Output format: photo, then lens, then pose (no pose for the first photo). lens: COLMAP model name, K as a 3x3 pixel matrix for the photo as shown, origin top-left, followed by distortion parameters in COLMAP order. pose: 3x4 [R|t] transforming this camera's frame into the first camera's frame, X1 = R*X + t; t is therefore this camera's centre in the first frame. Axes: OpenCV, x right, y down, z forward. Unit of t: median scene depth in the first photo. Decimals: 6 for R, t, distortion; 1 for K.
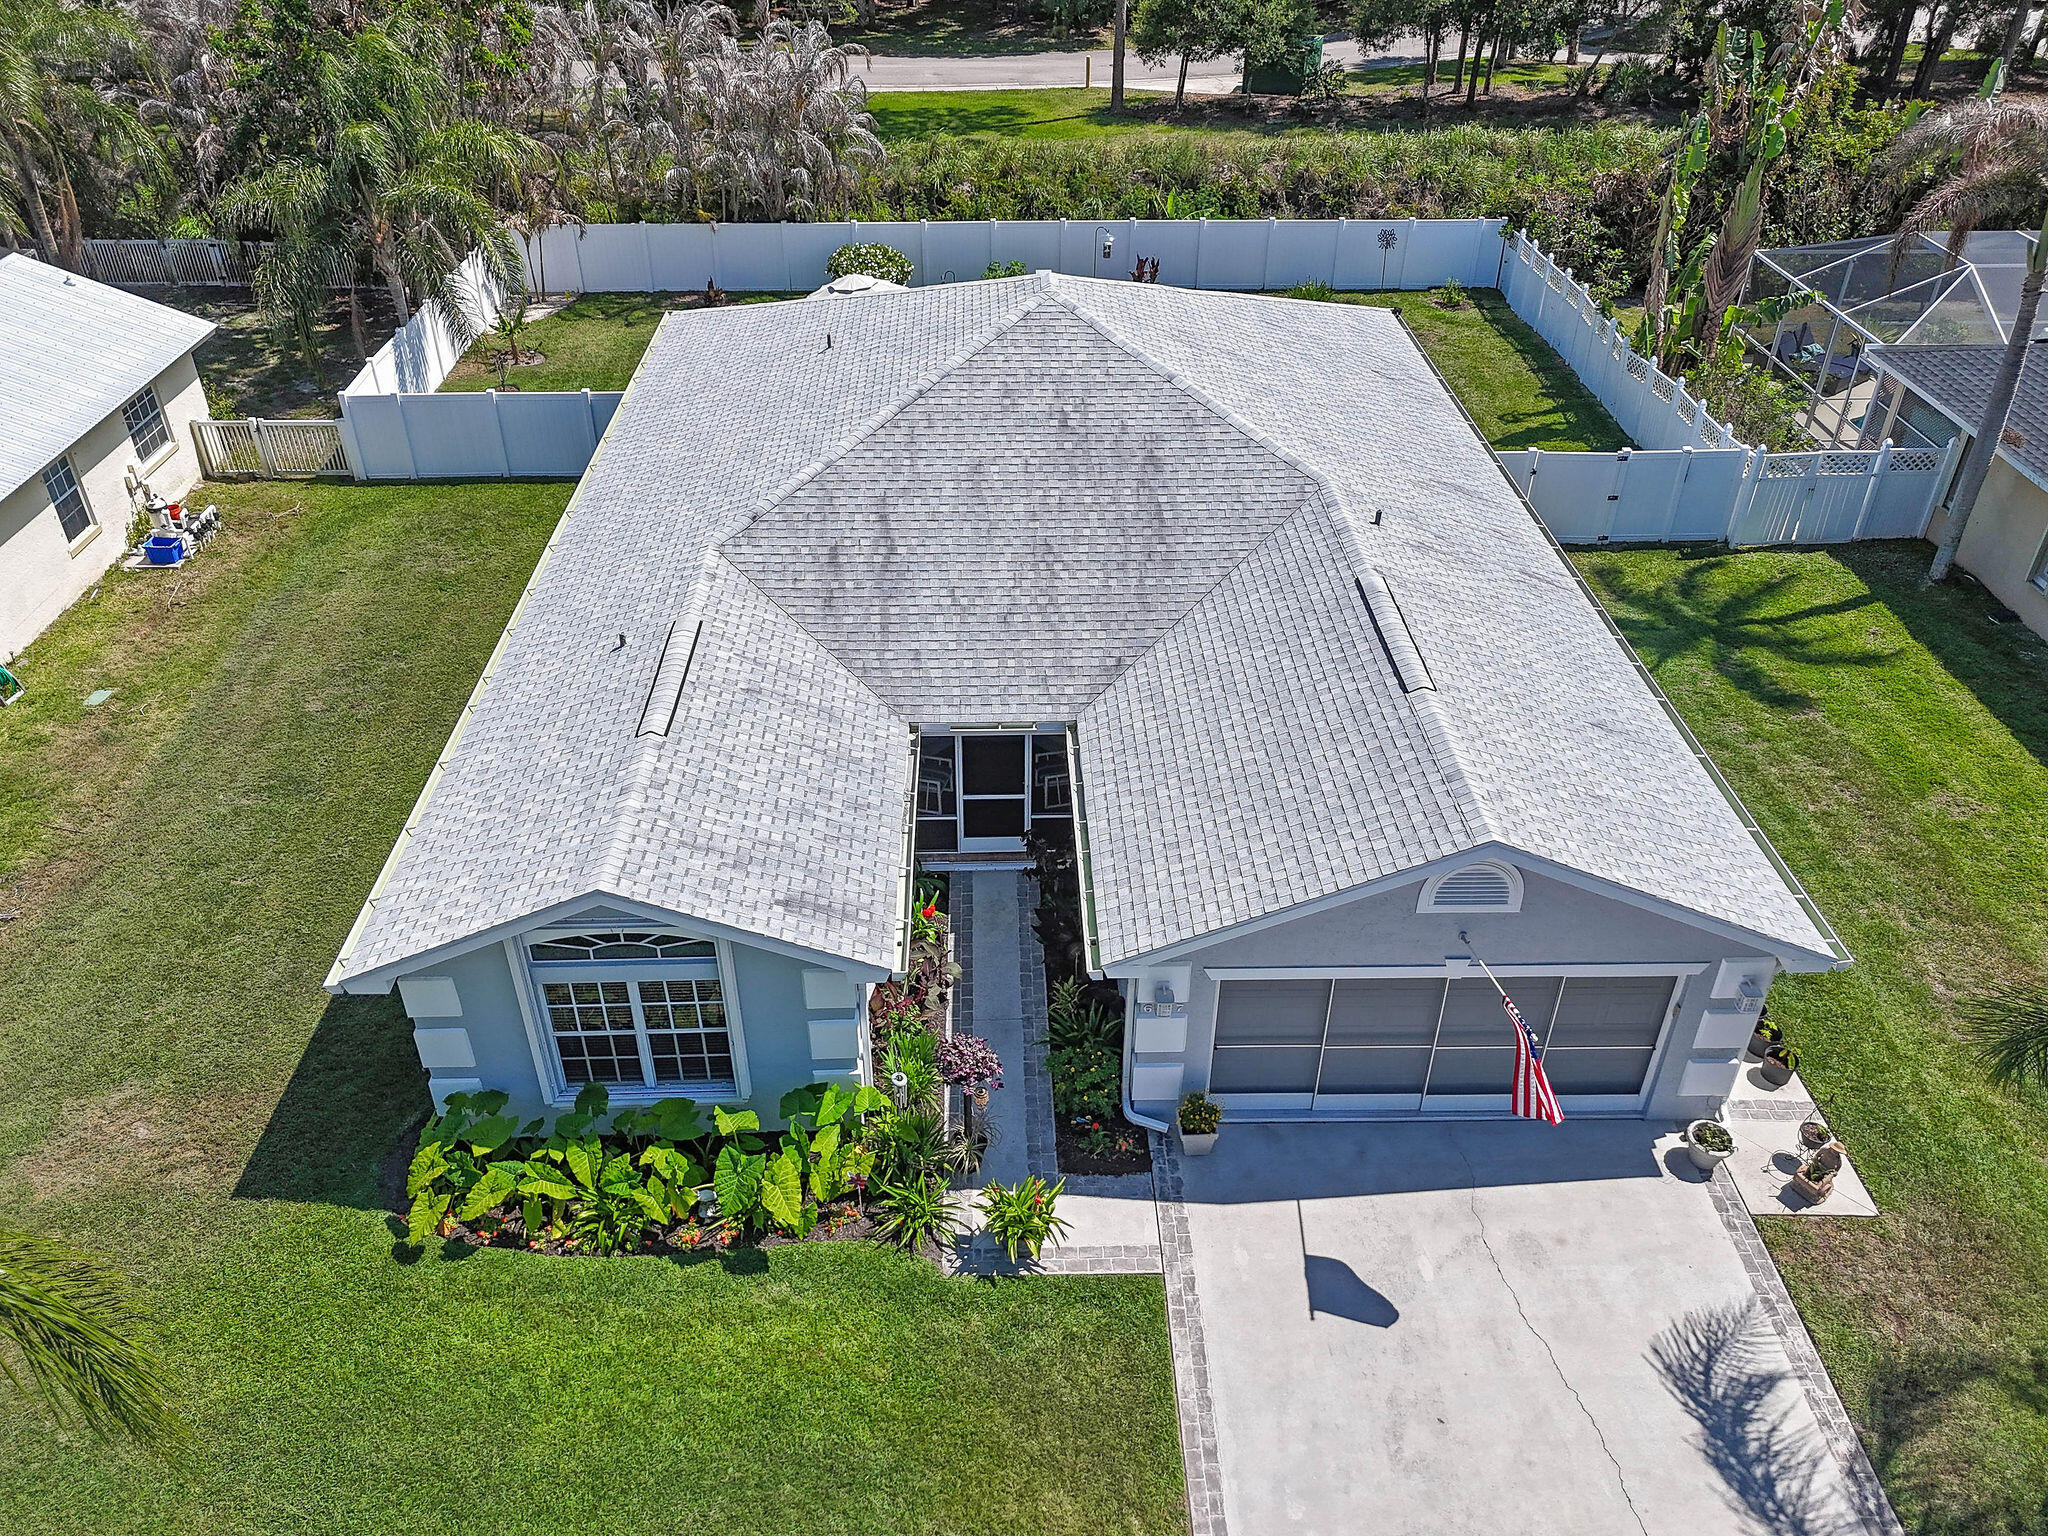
lens RADIAL K [[1528.0, 0, 1022.1], [0, 1528.0, 752.6], [0, 0, 1]] dist [0.070307, -0.053587]
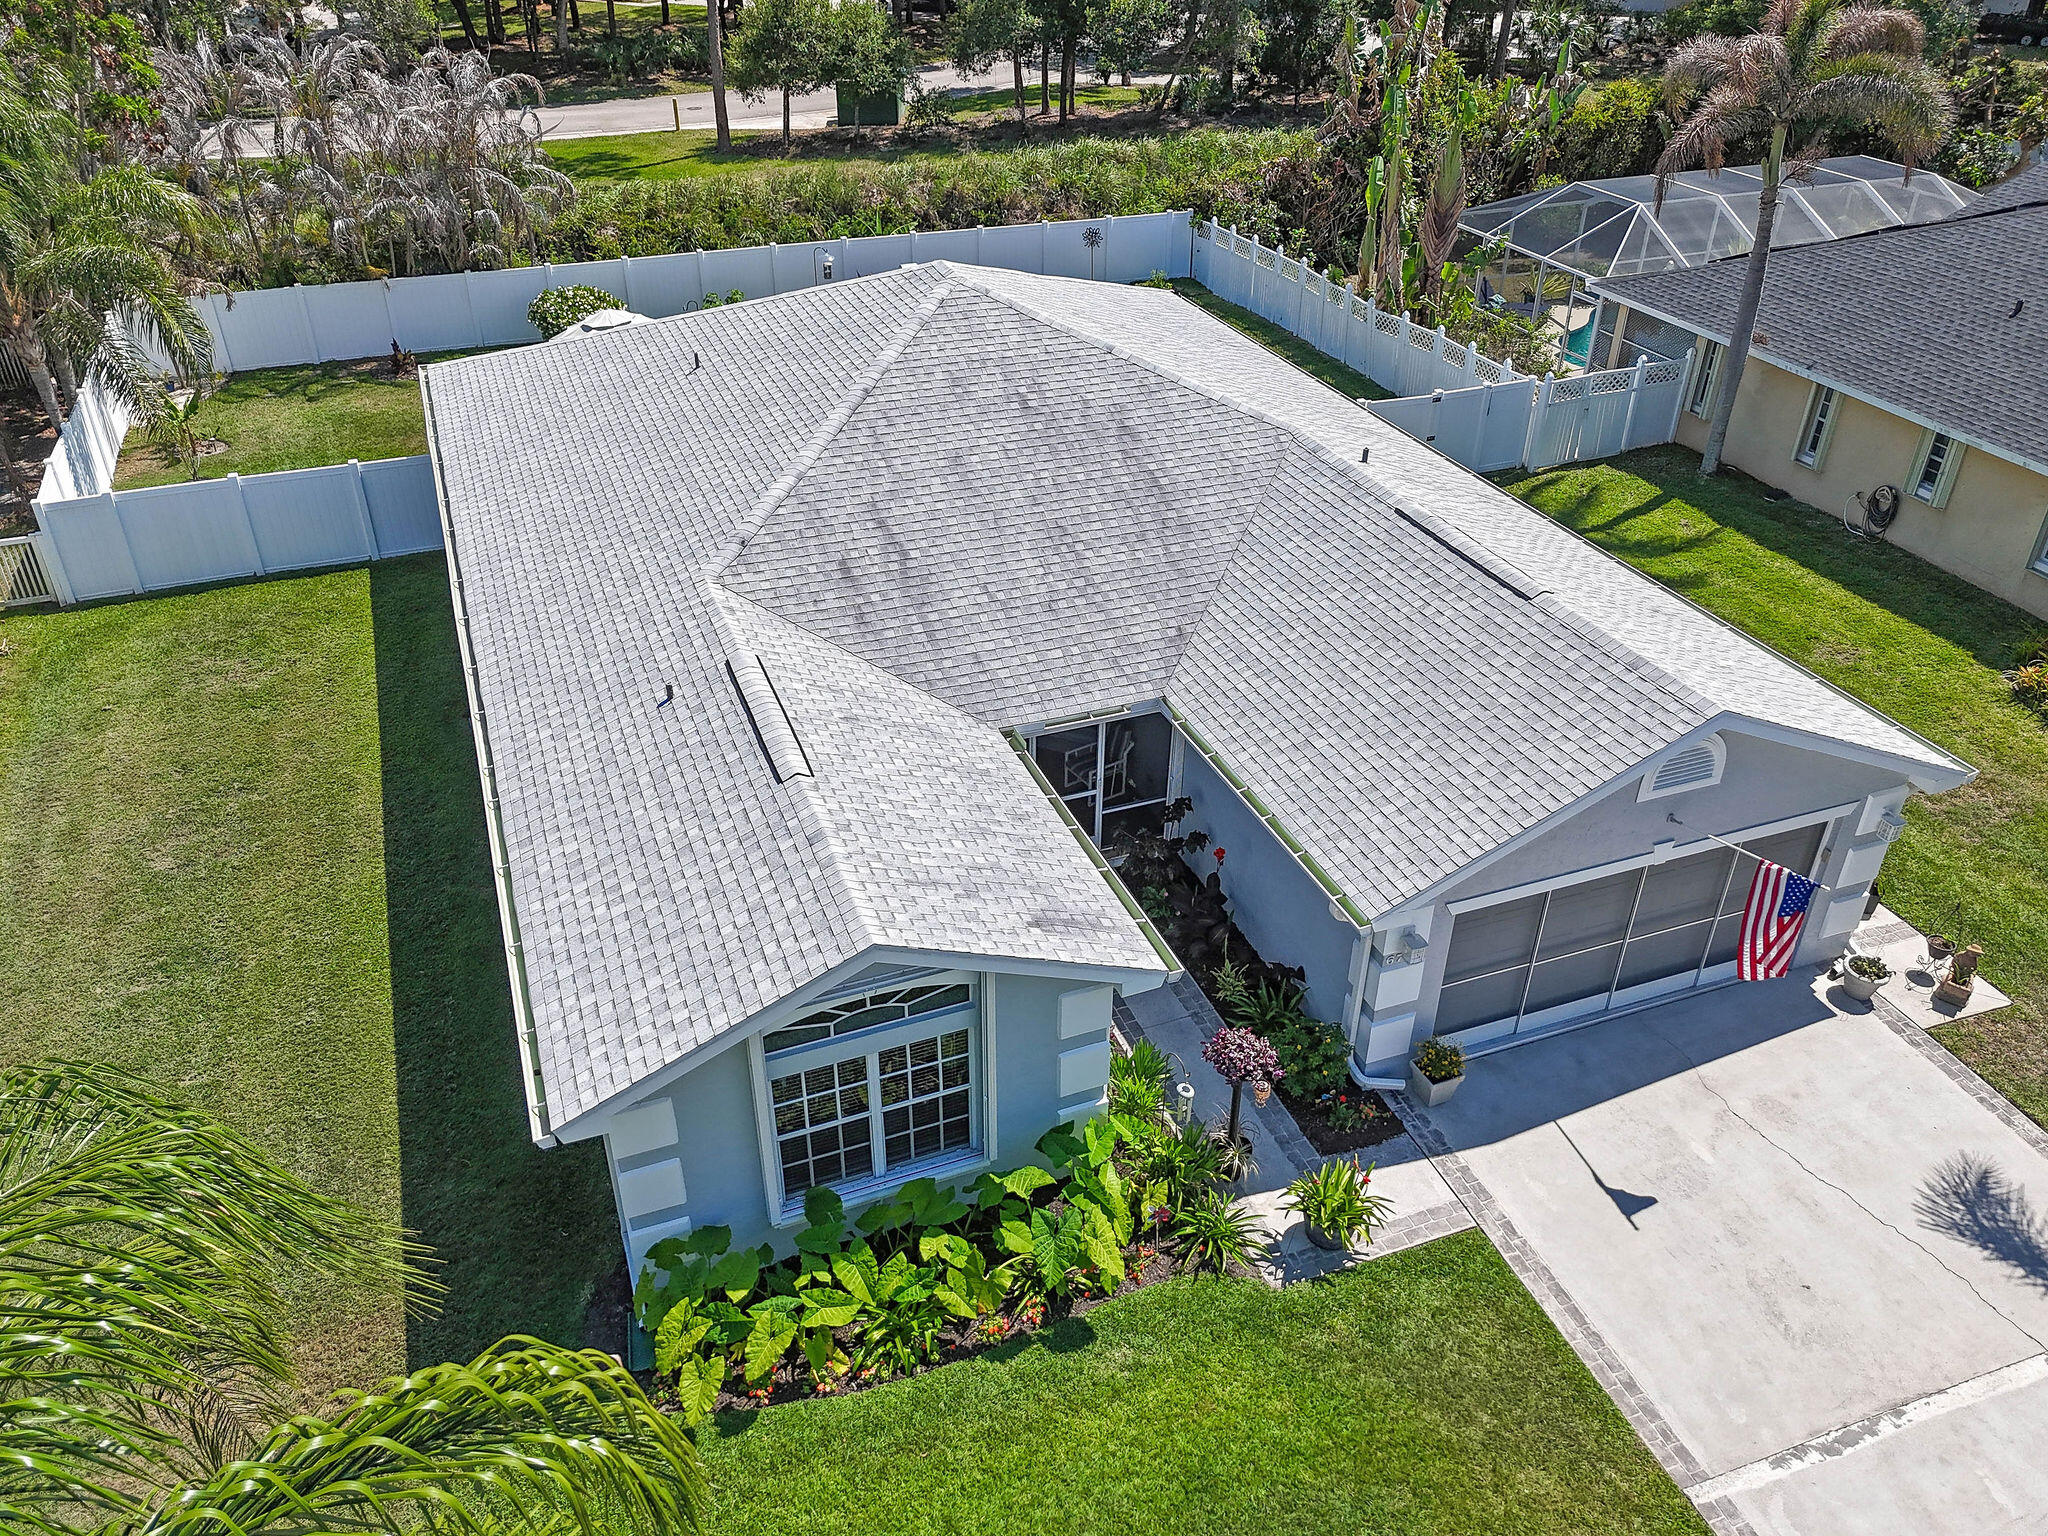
lens RADIAL K [[1528.0, 0, 1026.9], [0, 1528.0, 752.7], [0, 0, 1]] dist [0.070307, -0.053587]
pose [[0.943209, -0.176841, 0.281217, -0.299428], [0.186796, 0.982360, -0.008768, 0.005534], [-0.274706, 0.060800, 0.959604, 0.110047]]
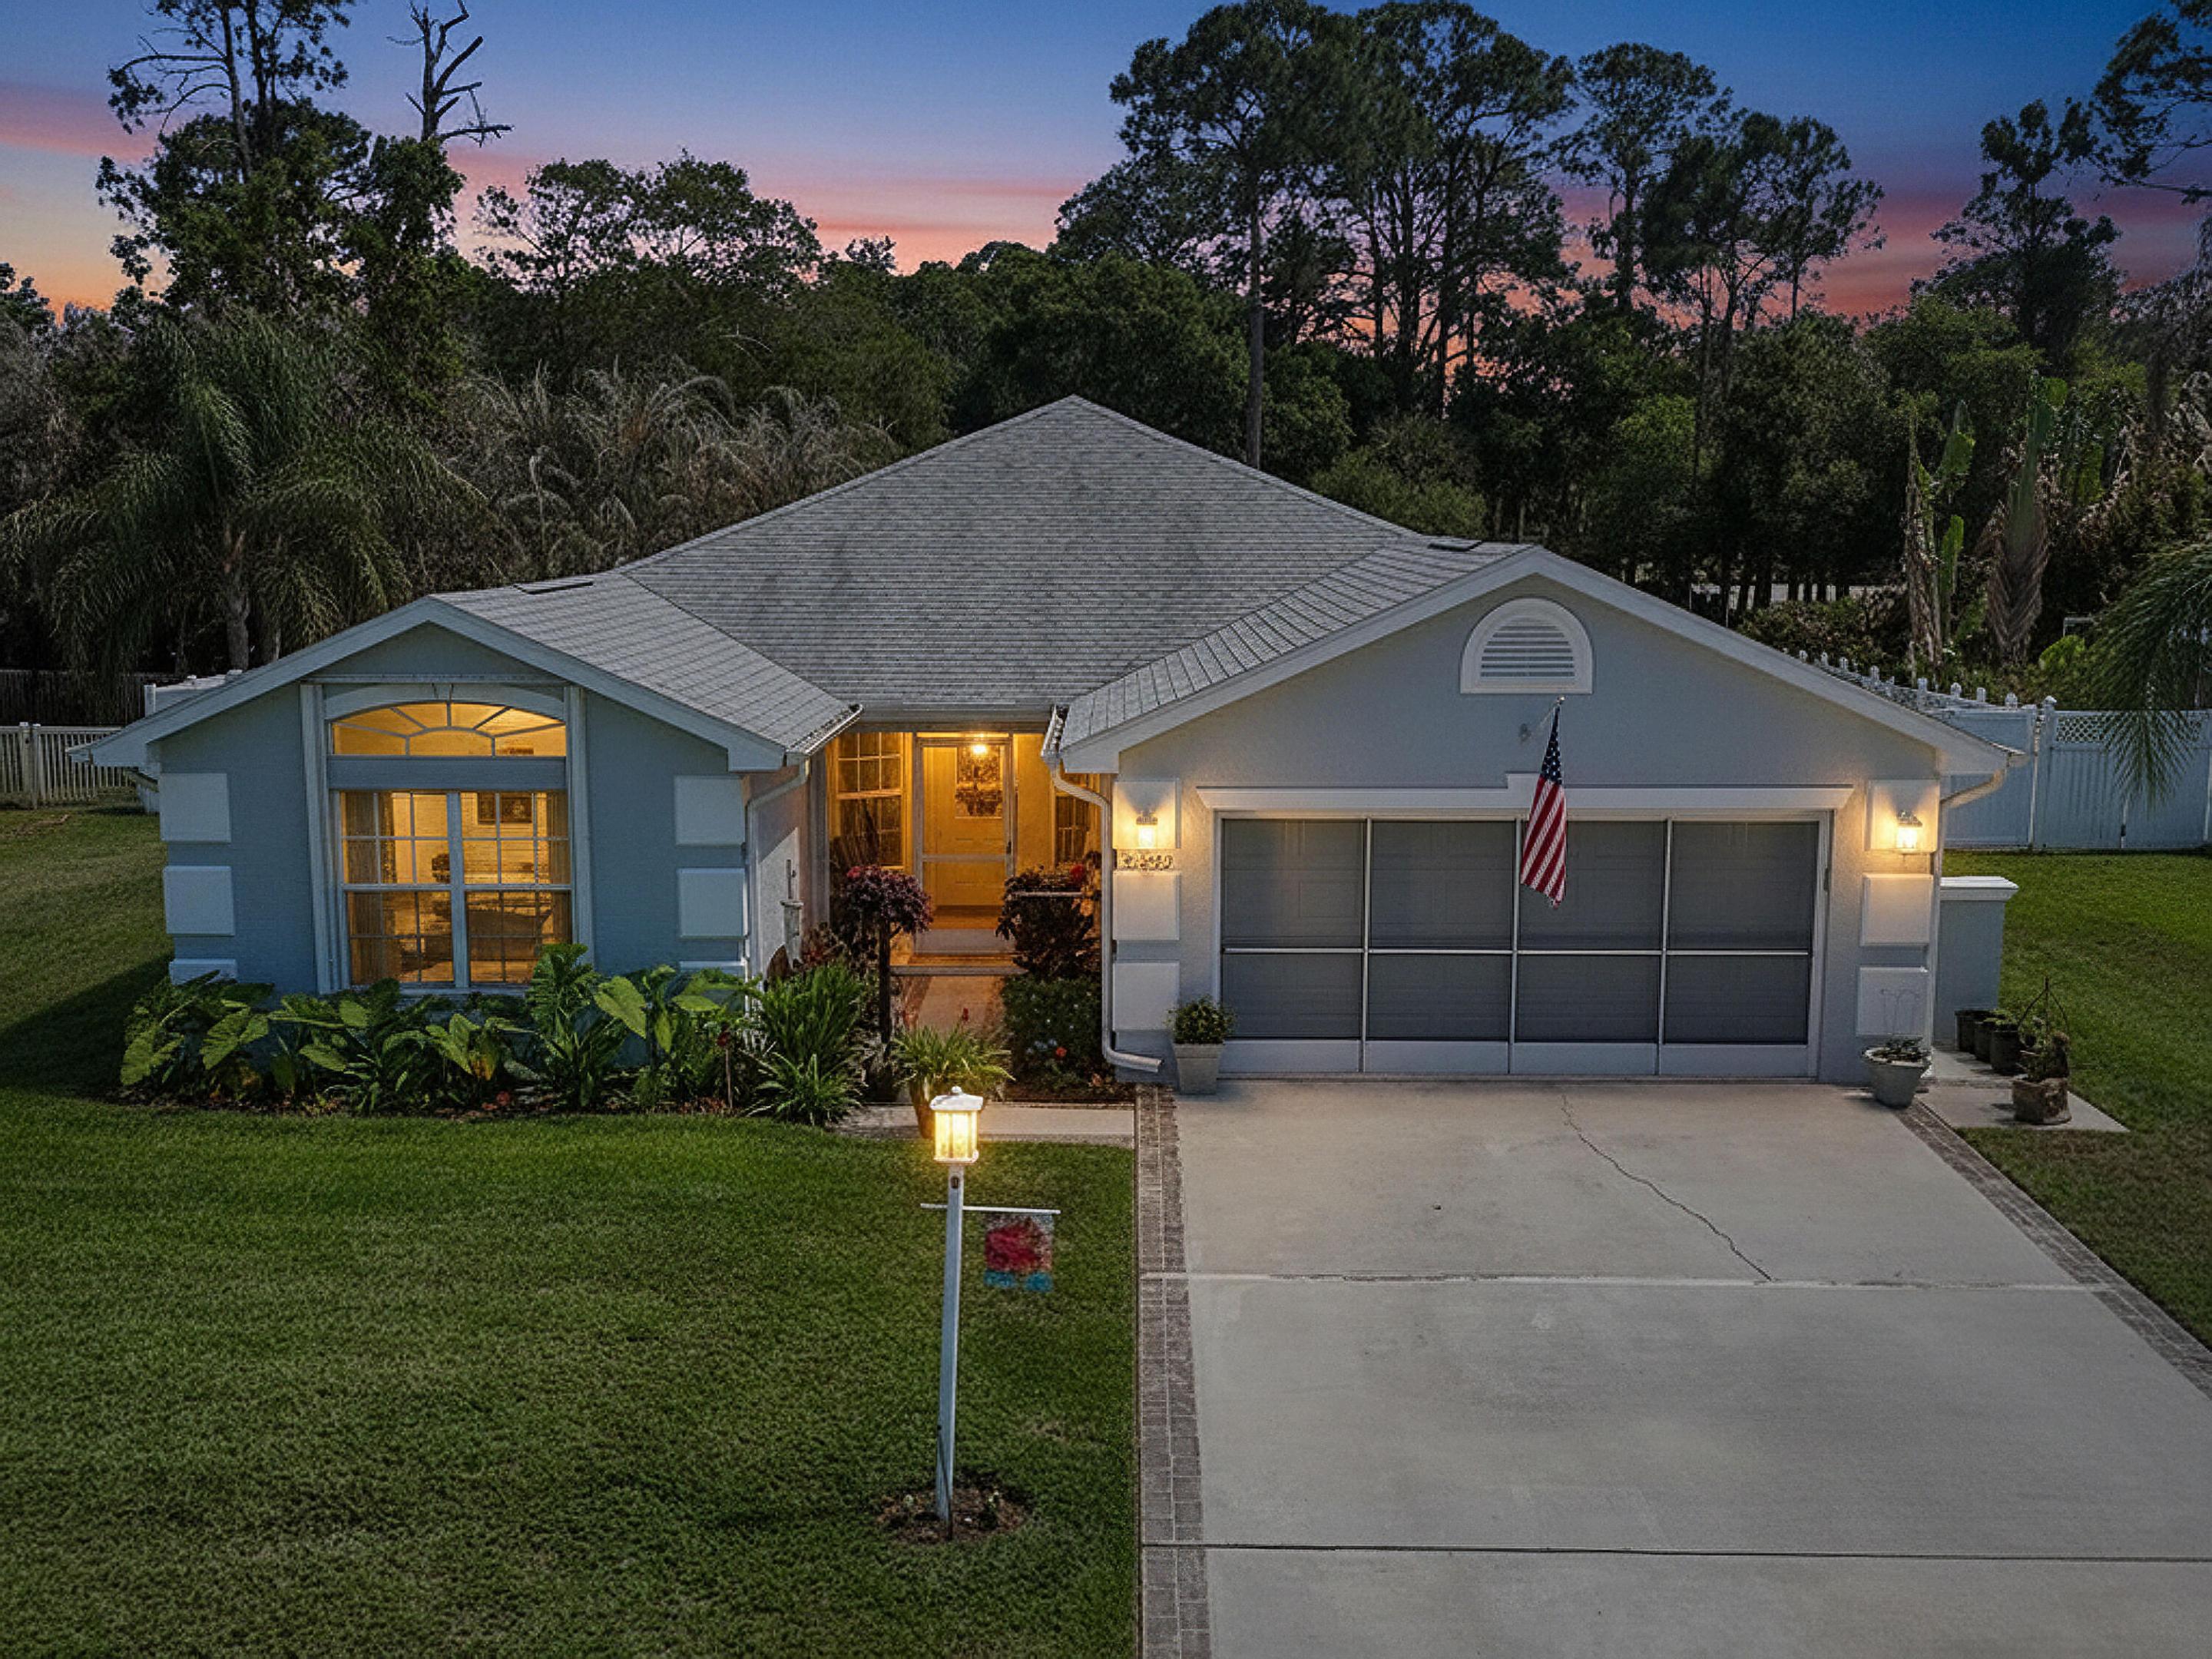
lens RADIAL K [[2567.7, 0, 1129.5], [0, 2567.7, 916.6], [0, 0, 1]] dist [0.060850, 0.000000]
pose [[0.999794, 0.006555, -0.019197, 0.085786], [-0.013982, 0.908327, -0.418027, 0.575716], [0.014697, 0.418209, 0.908232, -0.114137]]
